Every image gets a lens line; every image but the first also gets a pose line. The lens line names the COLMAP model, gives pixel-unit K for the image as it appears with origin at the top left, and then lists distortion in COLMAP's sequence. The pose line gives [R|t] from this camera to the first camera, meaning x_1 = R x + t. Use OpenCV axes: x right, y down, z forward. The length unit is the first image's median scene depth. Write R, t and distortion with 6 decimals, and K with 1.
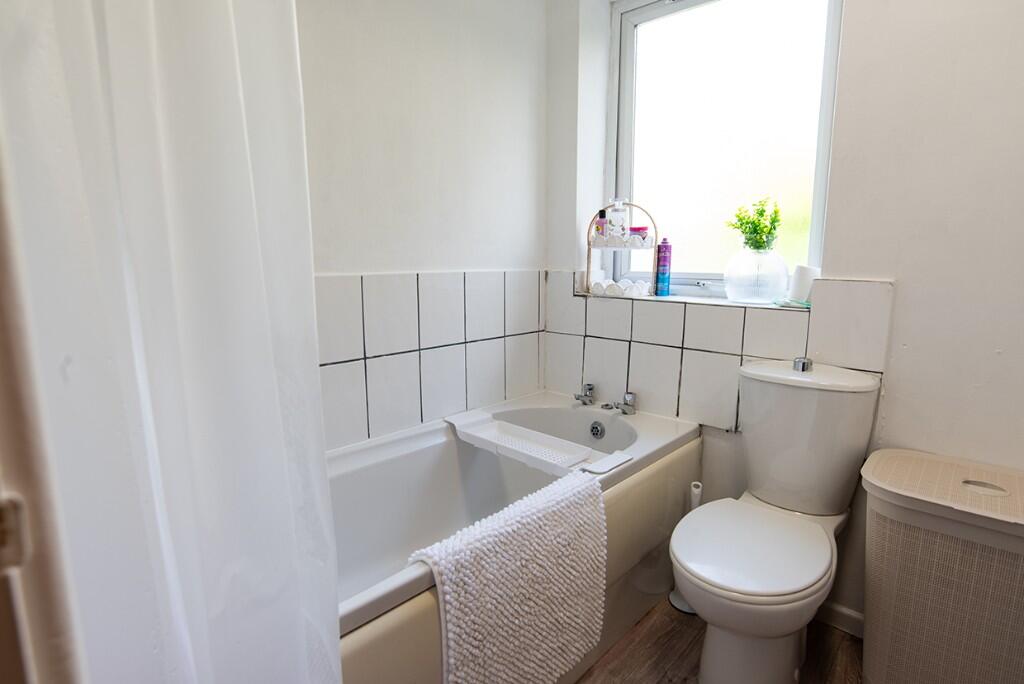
lens RADIAL K [[525.5, 0, 506.2], [0, 525.5, 344.4], [0, 0, 1]] dist [-0.060028, 0.028943]
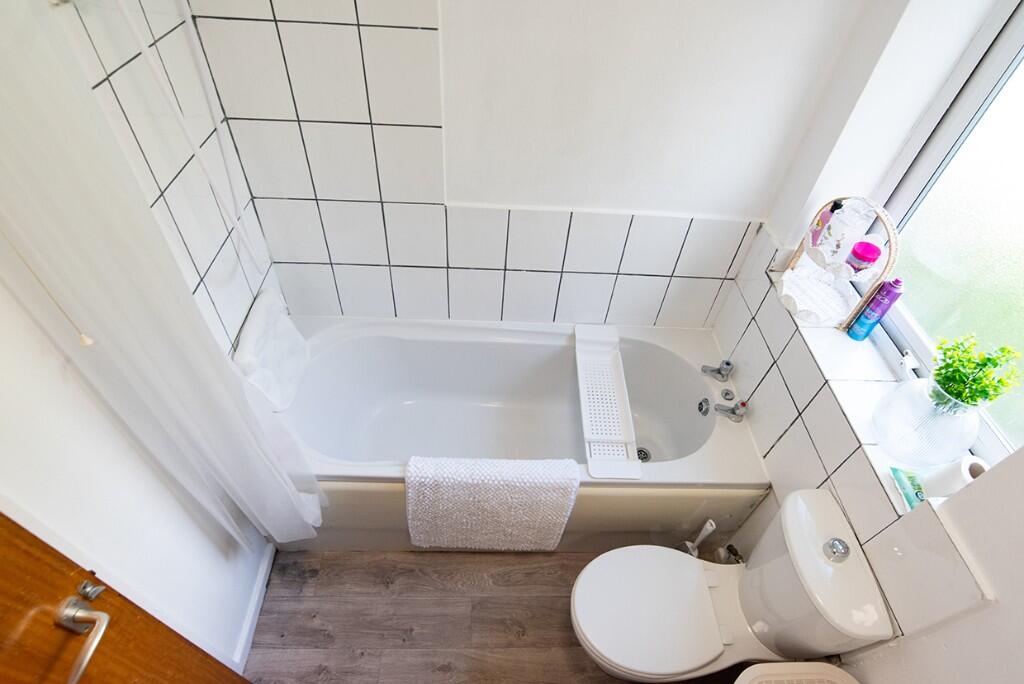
lens RADIAL K [[525.5, 0, 506.2], [0, 525.5, 344.4], [0, 0, 1]] dist [-0.060028, 0.028943]
pose [[0.694523, 0.546903, -0.467478, 0.338608], [-0.163448, 0.752700, 0.637752, -0.540927], [0.700659, -0.366526, 0.612157, 0.196791]]
